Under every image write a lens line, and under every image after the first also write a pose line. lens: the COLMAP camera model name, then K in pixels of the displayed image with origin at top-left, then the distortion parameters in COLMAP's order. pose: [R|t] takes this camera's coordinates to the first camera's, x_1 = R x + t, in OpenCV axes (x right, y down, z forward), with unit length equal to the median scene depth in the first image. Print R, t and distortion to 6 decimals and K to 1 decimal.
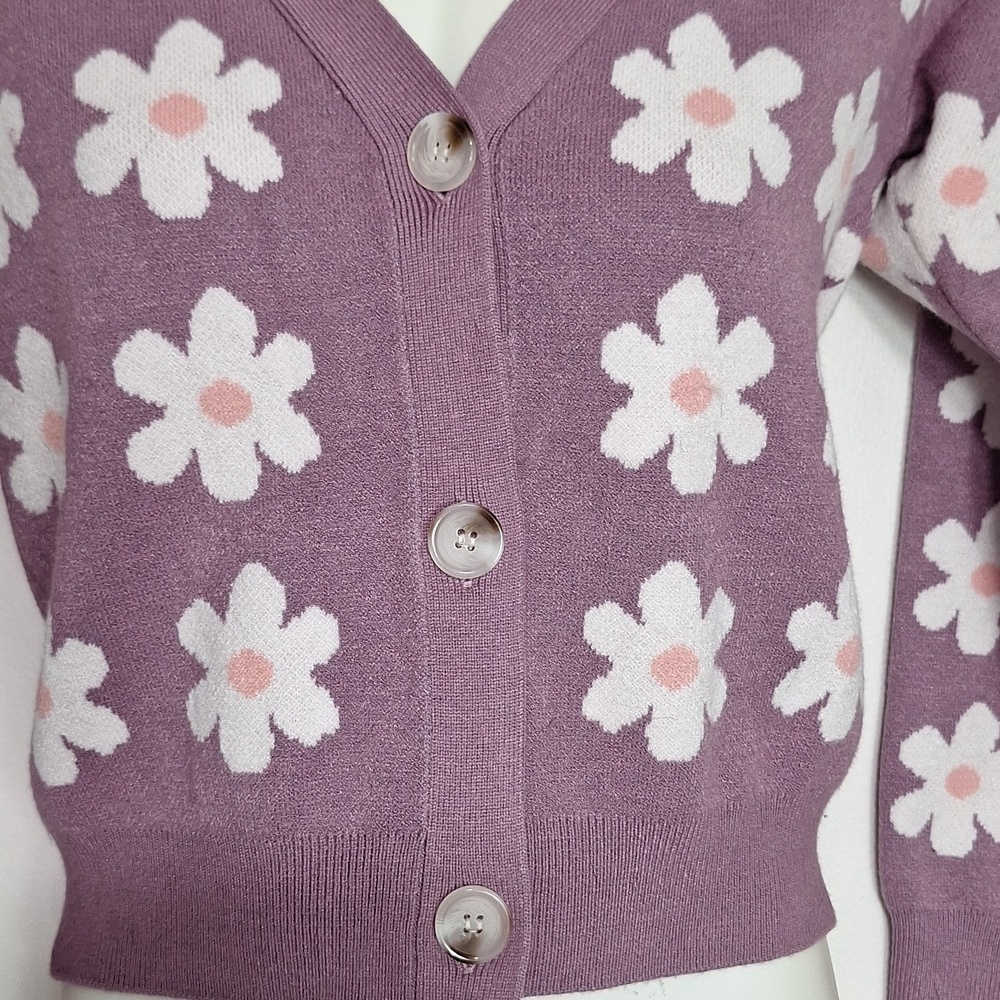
lens RADIAL K [[1503.1, 0, 500.0], [0, 1503.1, 500.0], [0, 0, 1]] dist [0.170599, -0.450835]
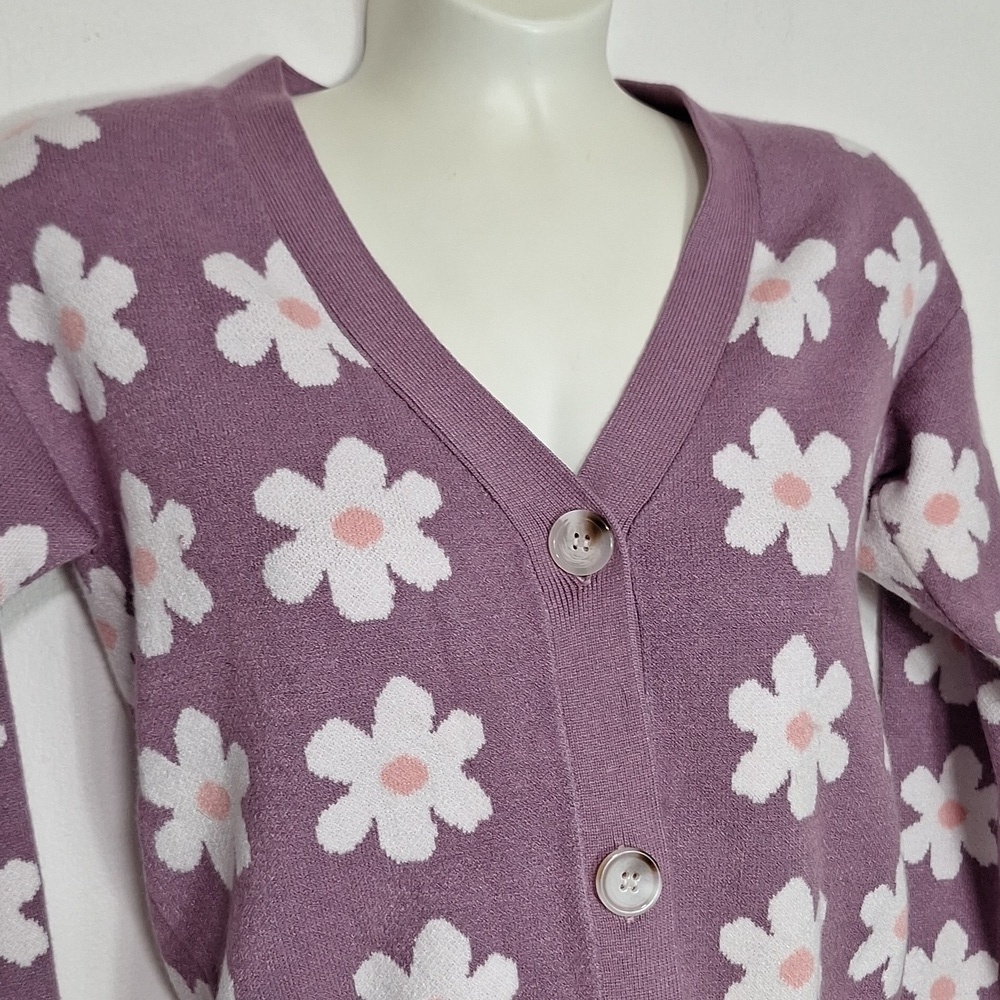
lens RADIAL K [[1503.1, 0, 500.0], [0, 1503.1, 500.0], [0, 0, 1]] dist [0.170599, -0.450835]
pose [[0.975059, -0.056926, 0.214521, -0.341811], [0.068557, 0.996531, -0.047170, -0.209828], [-0.211091, 0.060701, 0.975580, -0.114763]]
